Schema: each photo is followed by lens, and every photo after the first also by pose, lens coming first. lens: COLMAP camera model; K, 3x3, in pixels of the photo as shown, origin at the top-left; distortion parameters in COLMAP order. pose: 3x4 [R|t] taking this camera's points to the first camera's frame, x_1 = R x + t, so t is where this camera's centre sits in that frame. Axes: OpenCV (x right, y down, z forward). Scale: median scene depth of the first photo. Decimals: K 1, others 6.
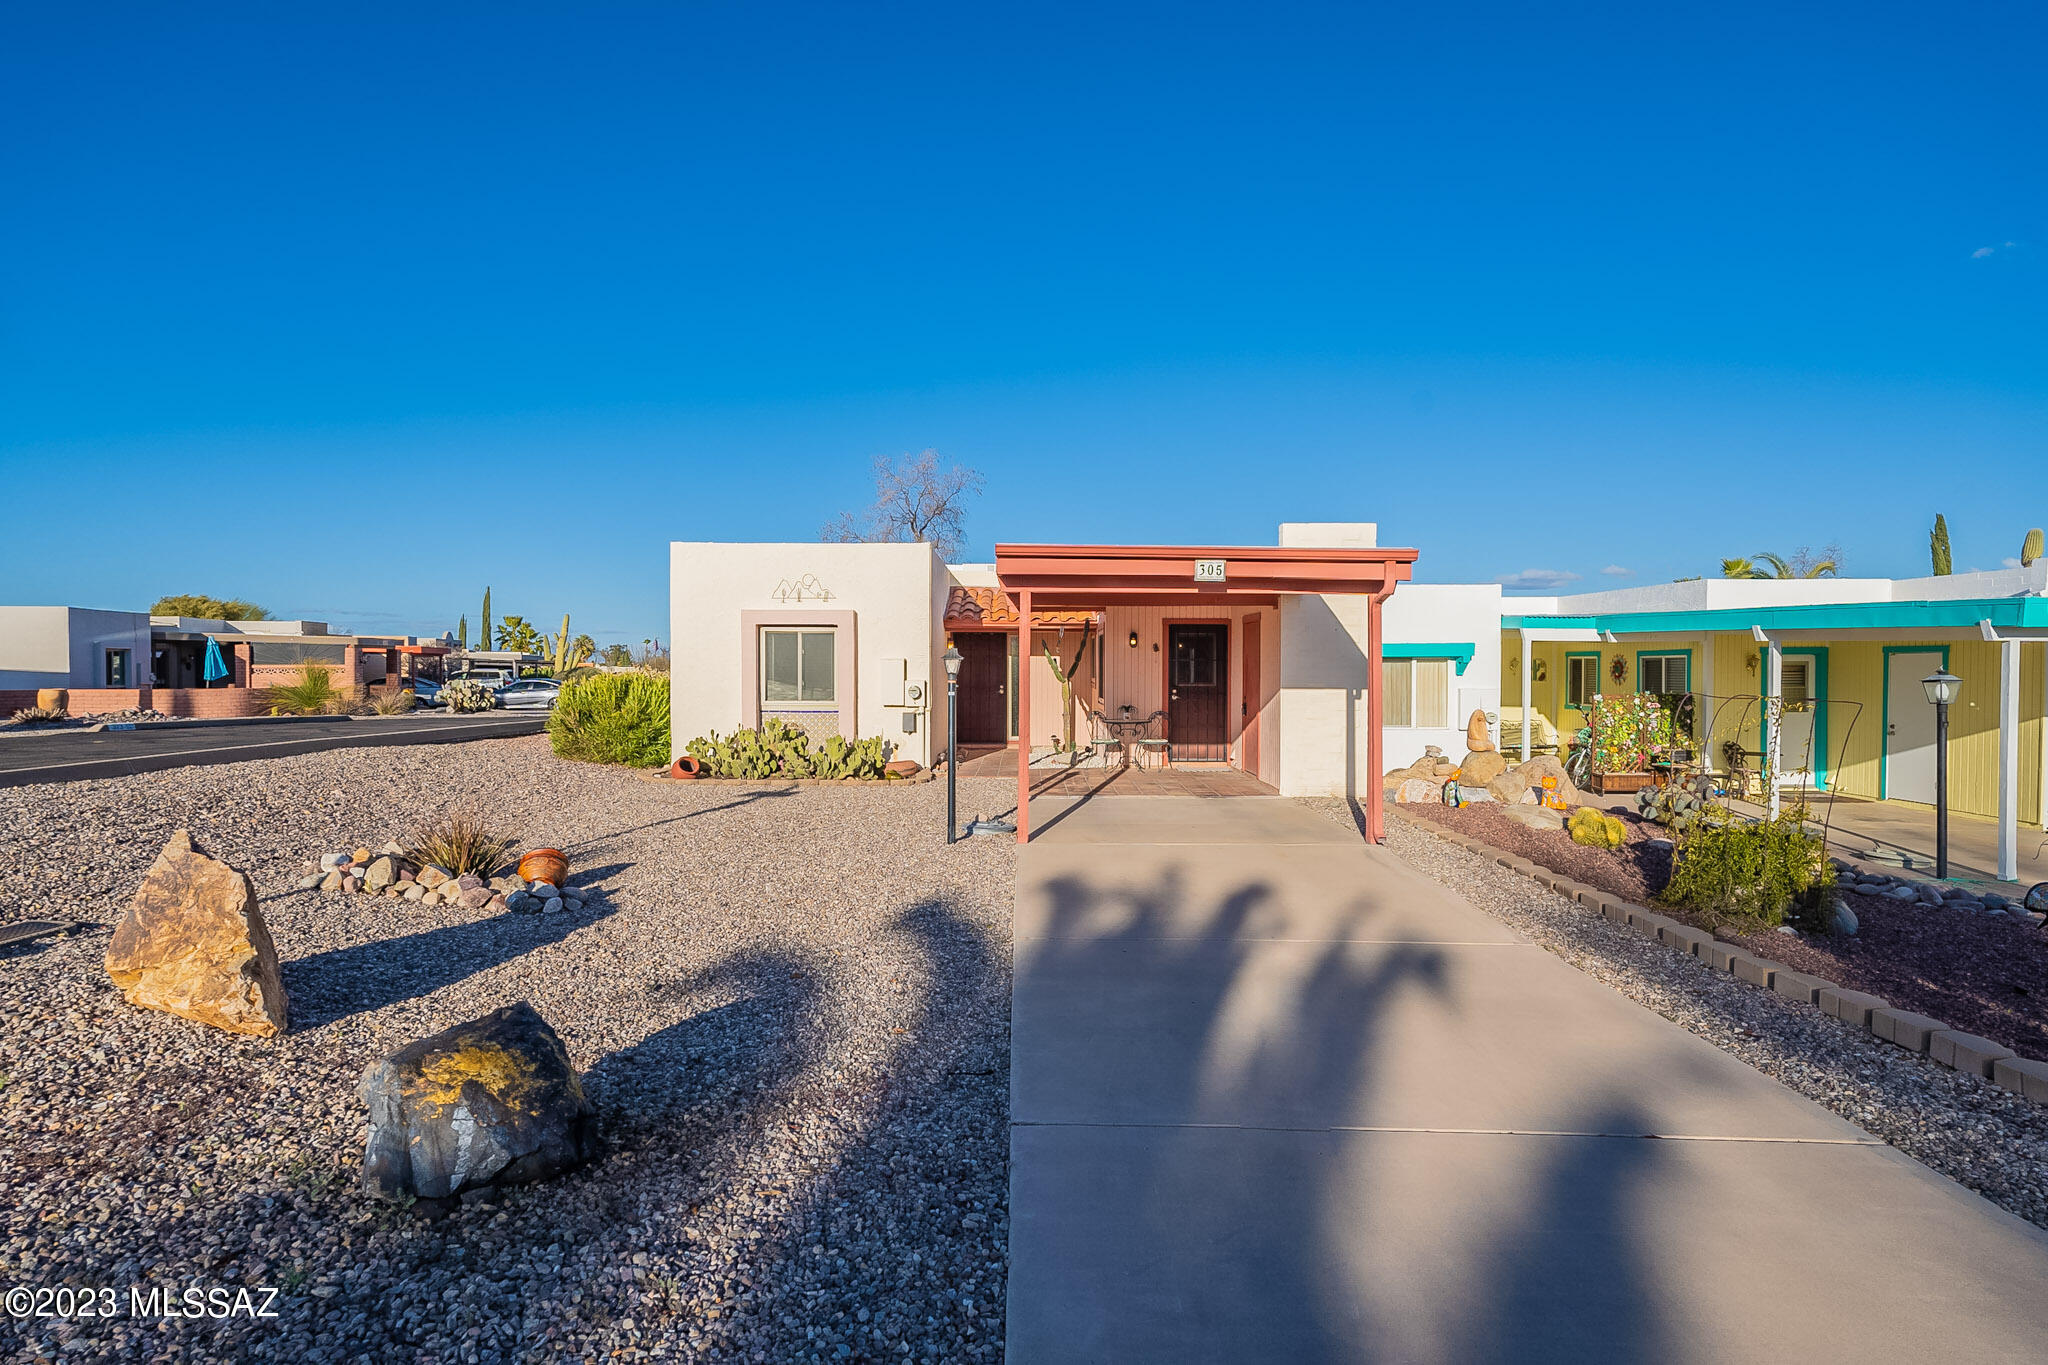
lens RADIAL K [[1016.7, 0, 1022.8], [0, 1016.7, 678.1], [0, 0, 1]] dist [-0.003657, 0.000237]
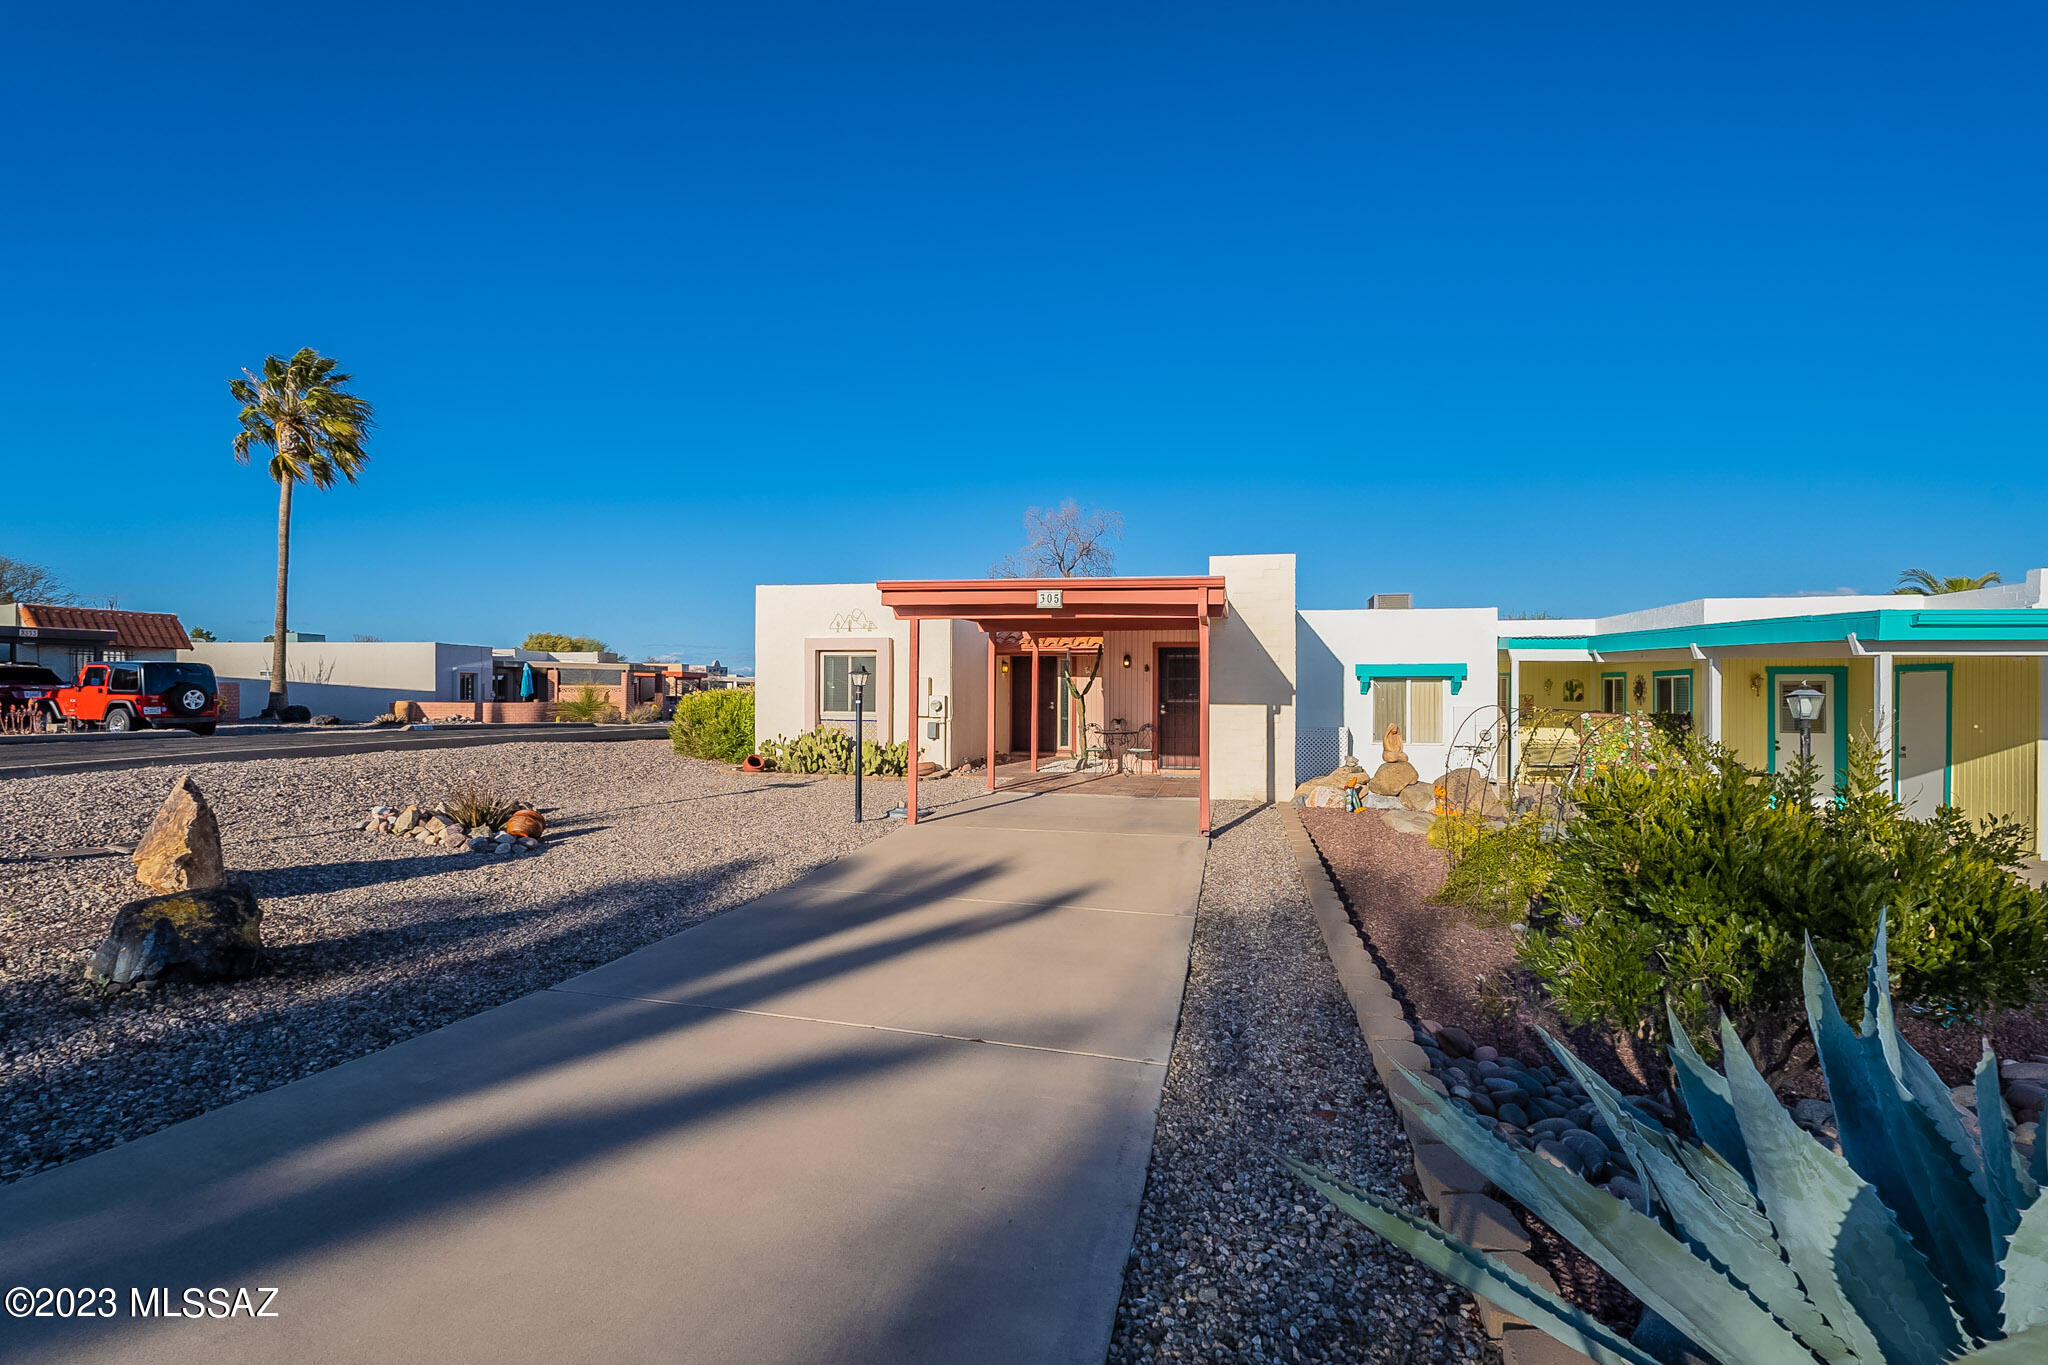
lens RADIAL K [[907.1, 0, 1022.7], [0, 907.1, 685.4], [0, 0, 1]] dist [-0.005698, 0.001425]
pose [[0.973198, 0.002030, -0.229961, 0.237420], [-0.006127, 0.999835, -0.017103, 0.007947], [0.229888, 0.018054, 0.973050, -0.022005]]
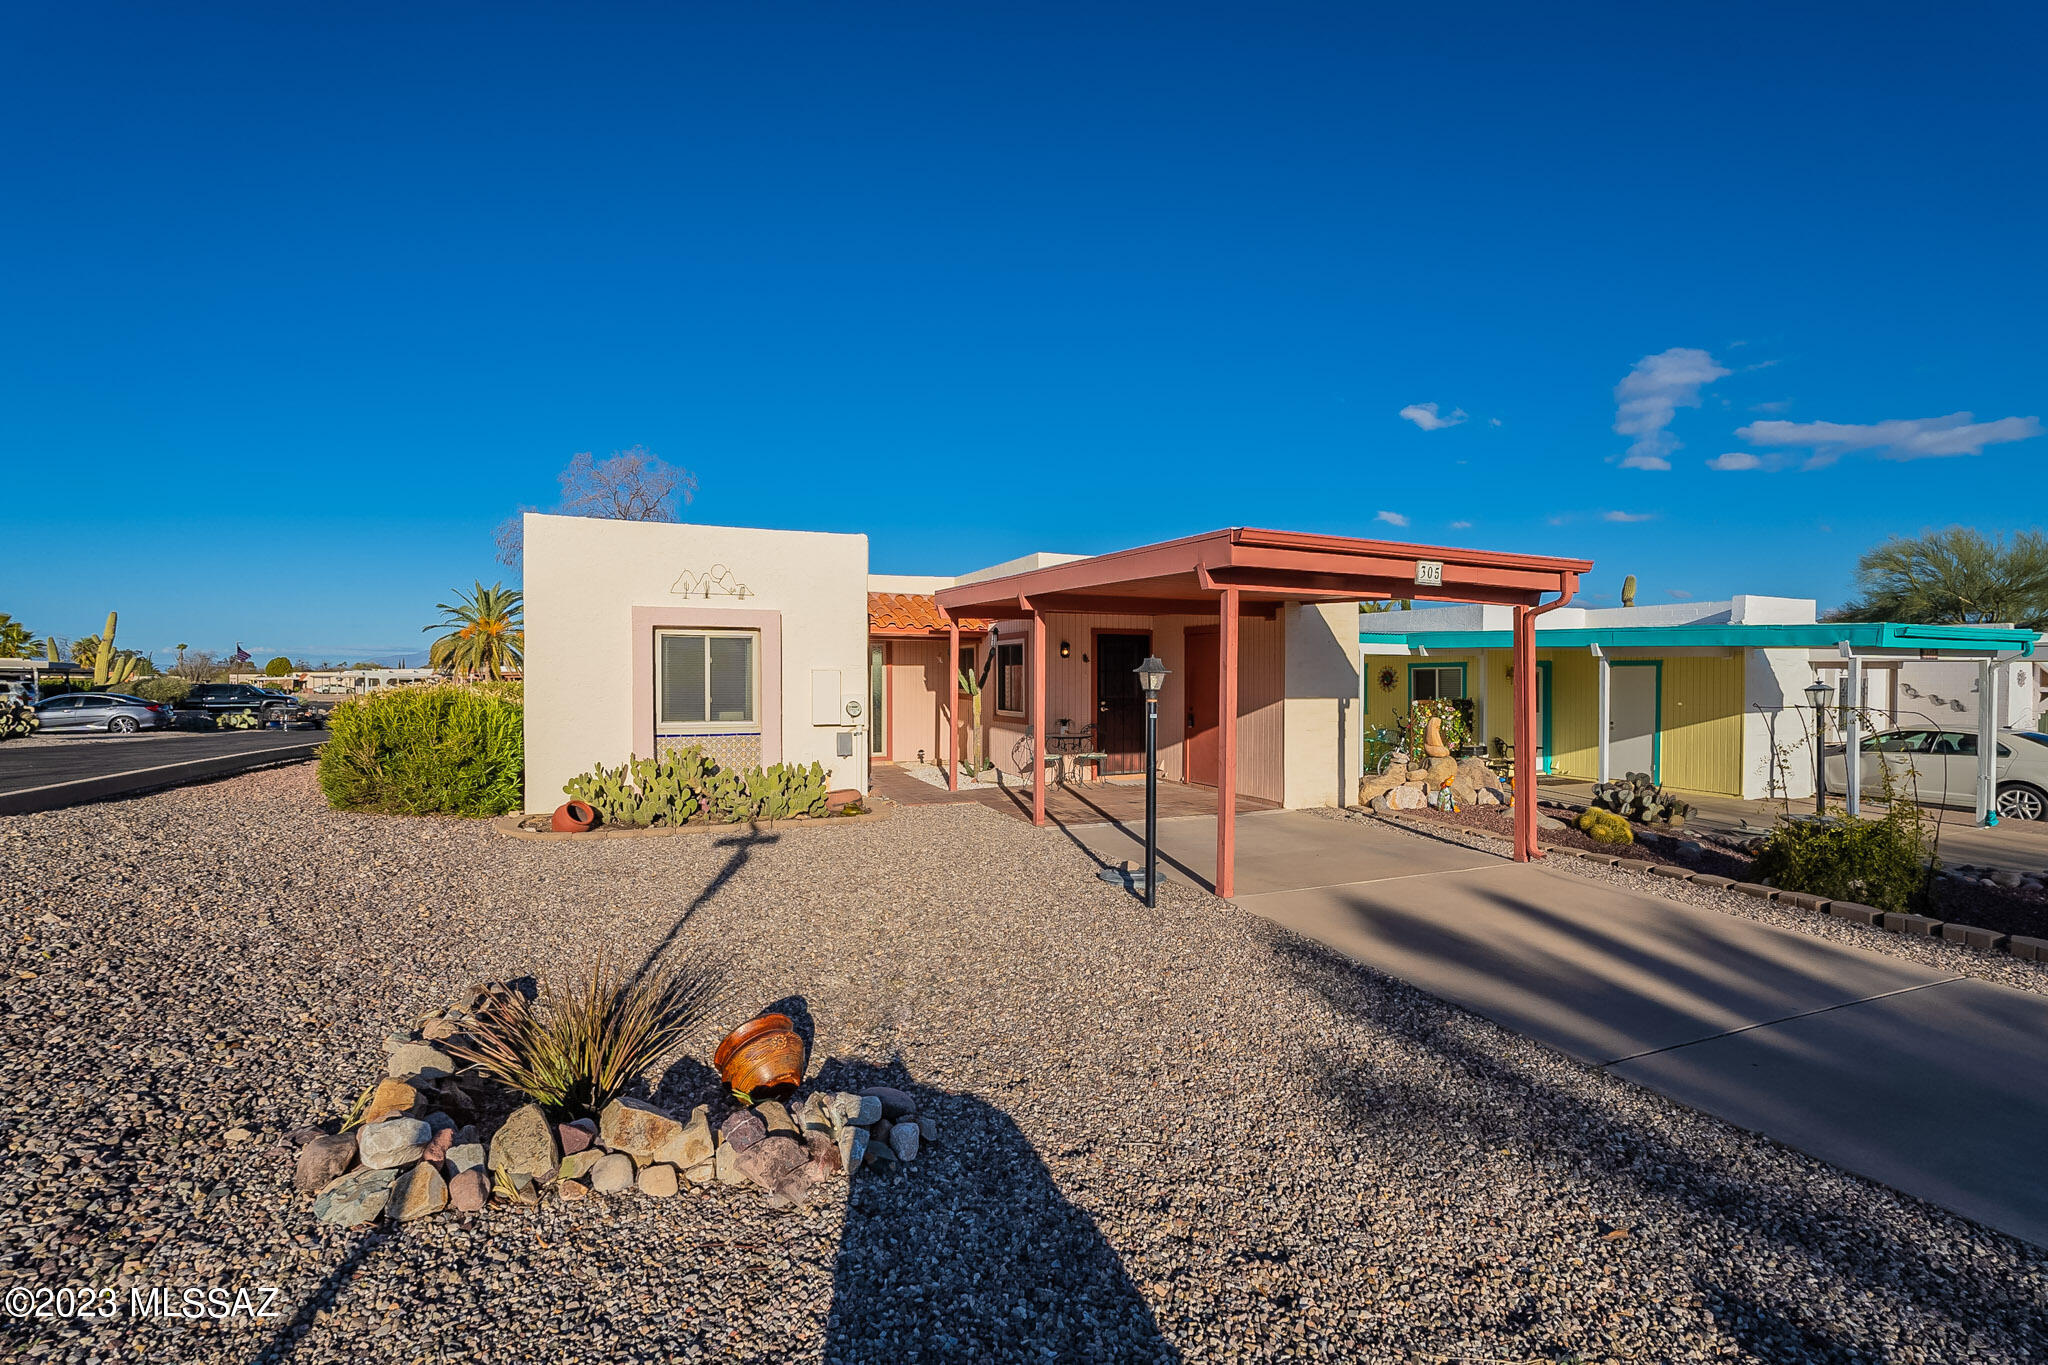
lens RADIAL K [[892.9, 0, 1025.0], [0, 892.9, 685.2], [0, 0, 1]] dist [-0.004311, 0.000575]
pose [[0.916383, -0.006182, 0.400255, -0.271586], [0.005818, 0.999981, 0.002125, -0.006590], [-0.400261, 0.000381, 0.916401, 0.253179]]
